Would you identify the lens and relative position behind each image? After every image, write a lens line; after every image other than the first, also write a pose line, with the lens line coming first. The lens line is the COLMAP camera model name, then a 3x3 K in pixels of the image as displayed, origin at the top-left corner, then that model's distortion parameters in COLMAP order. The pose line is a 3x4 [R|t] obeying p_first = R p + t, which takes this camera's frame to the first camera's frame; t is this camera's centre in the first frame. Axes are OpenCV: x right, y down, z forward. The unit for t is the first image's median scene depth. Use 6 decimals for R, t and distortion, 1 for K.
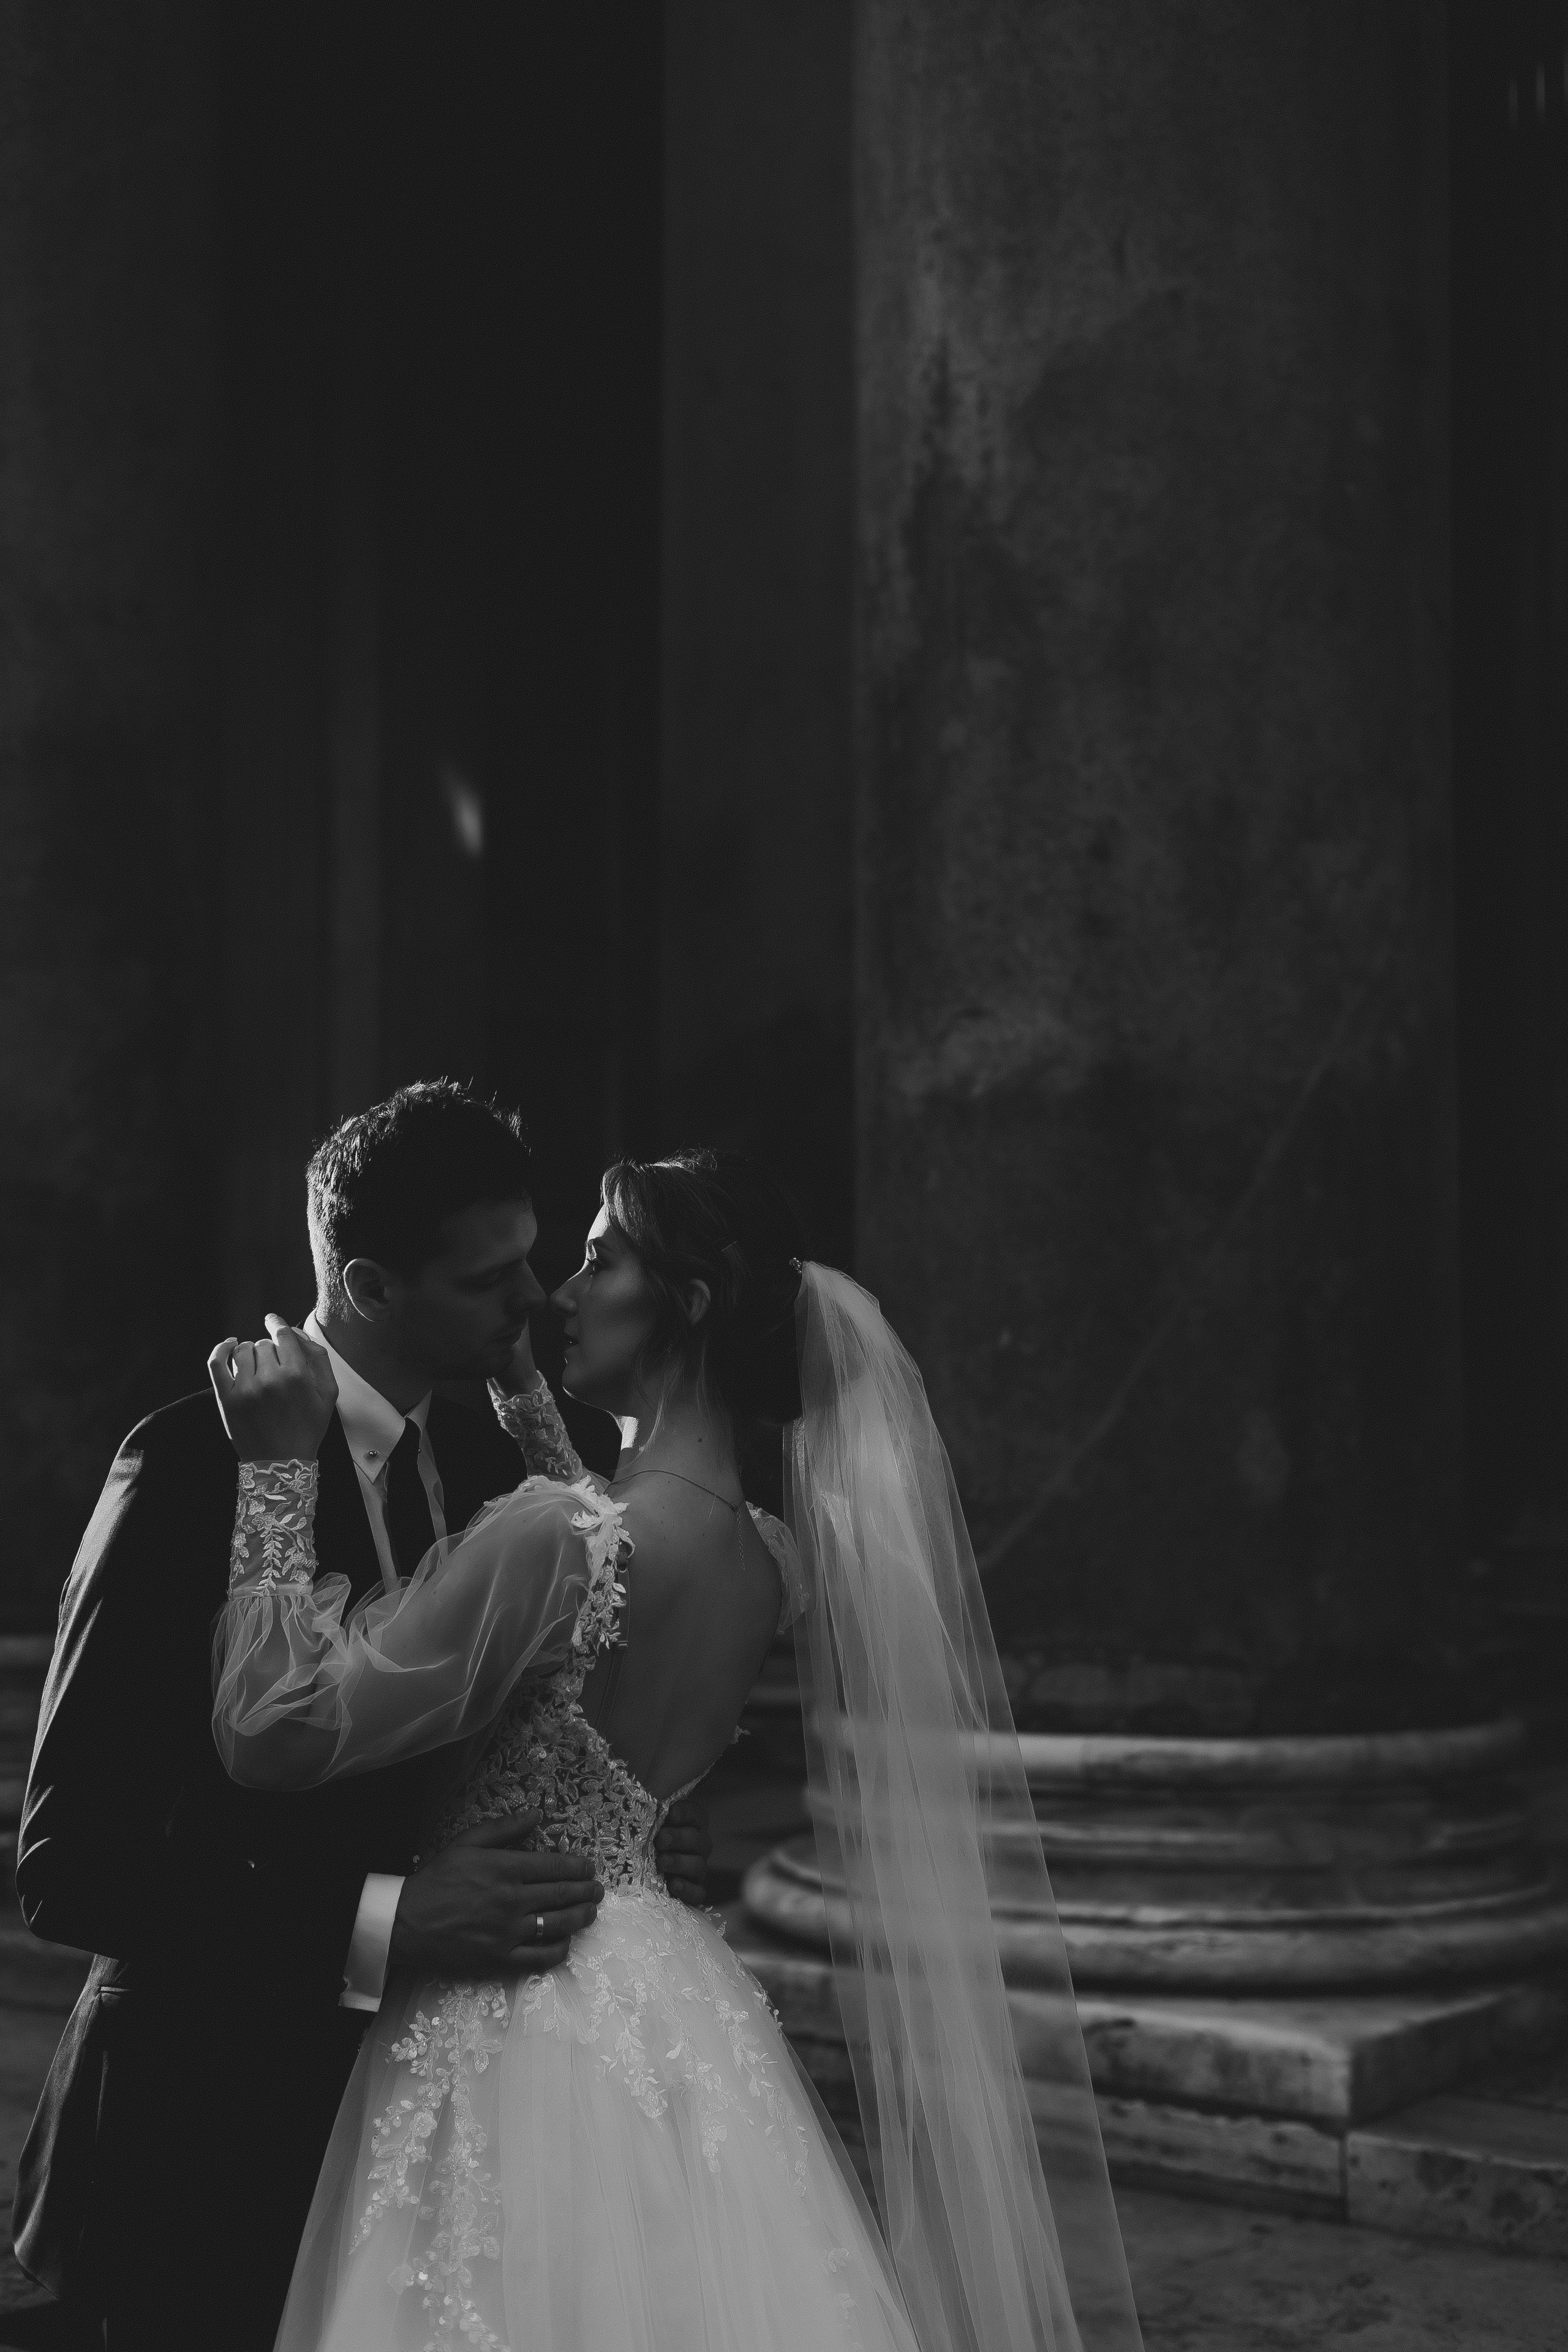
lens RADIAL K [[3267.3, 0, 777.9], [0, 3267.3, 1219.5], [0, 0, 1]] dist [0.391458, -1.408558]
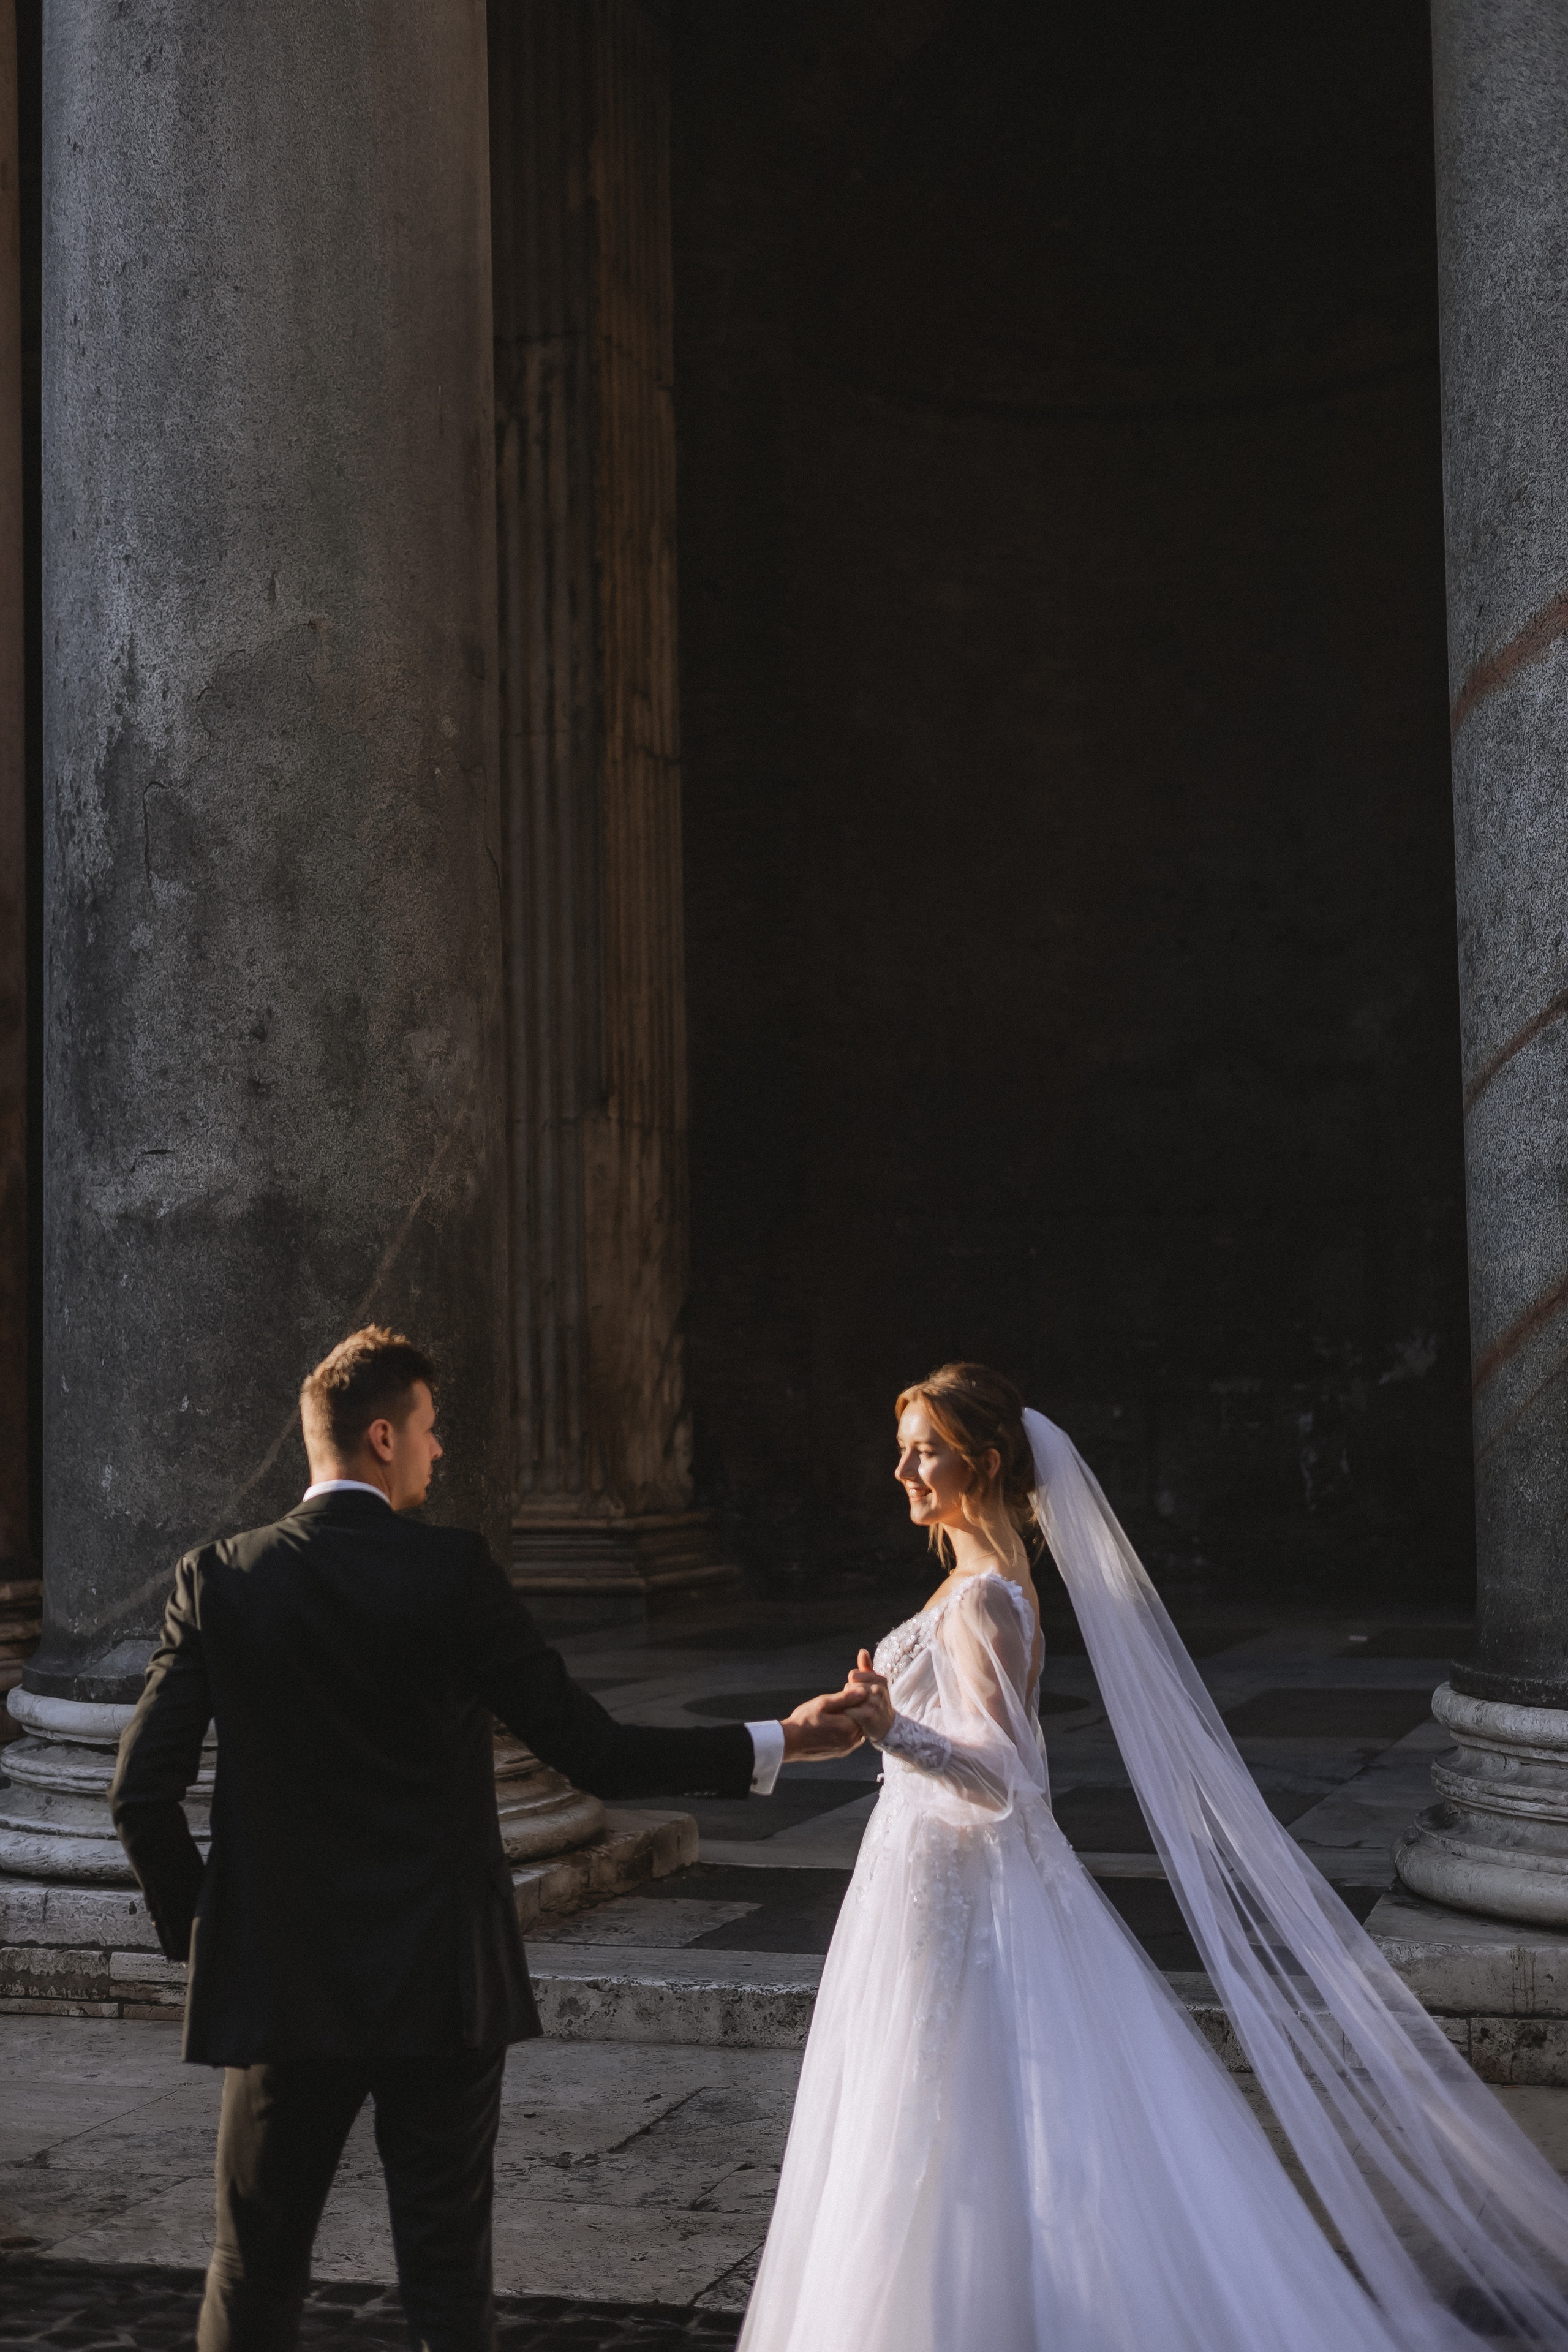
lens RADIAL K [[3332.6, 0, 797.6], [0, 3332.6, 1172.2], [0, 0, 1]] dist [-0.007785, 0.108539]
pose [[0.936995, 0.007903, 0.349253, -0.165197], [-0.006712, 0.999967, -0.004620, -0.051204], [-0.349278, 0.001985, 0.937017, -0.323640]]
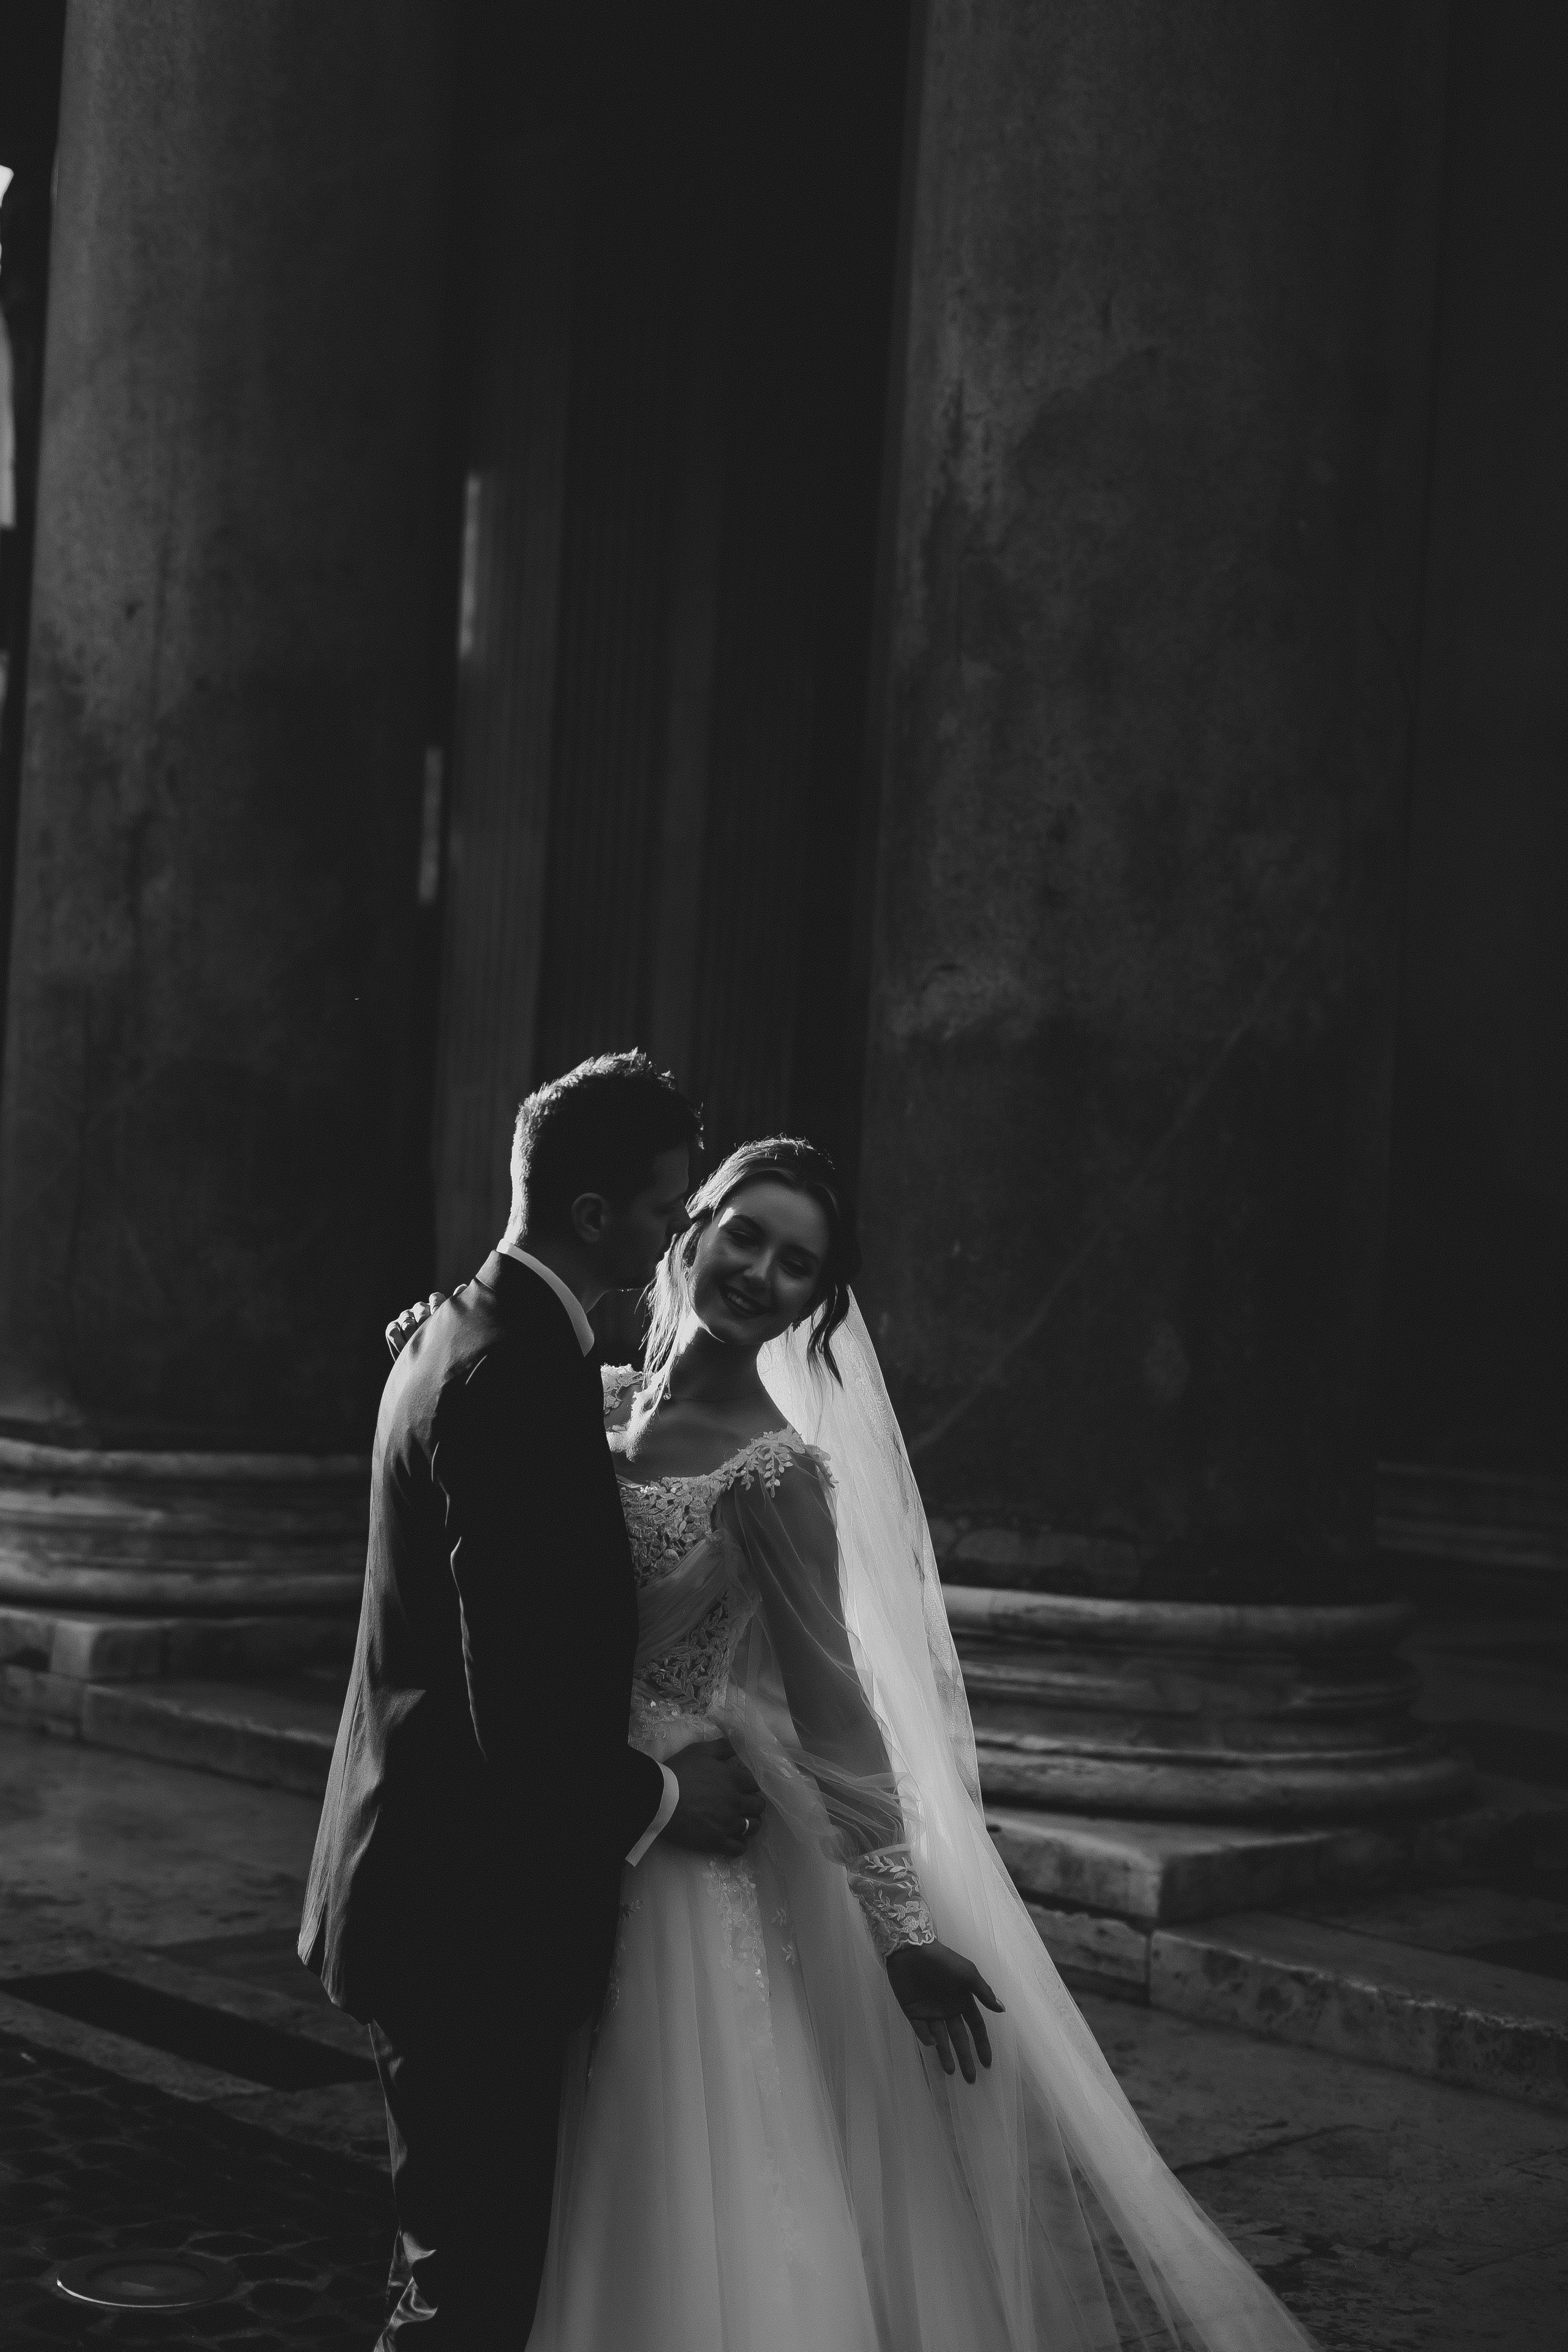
lens RADIAL K [[3265.7, 0, 784.0], [0, 3265.7, 1176.0], [0, 0, 1]] dist [0.395018, -1.445960]
pose [[0.990564, 0.053680, -0.126102, 0.153752], [-0.050641, 0.998347, 0.027178, -0.017968], [0.127352, -0.020535, 0.991645, -0.161504]]
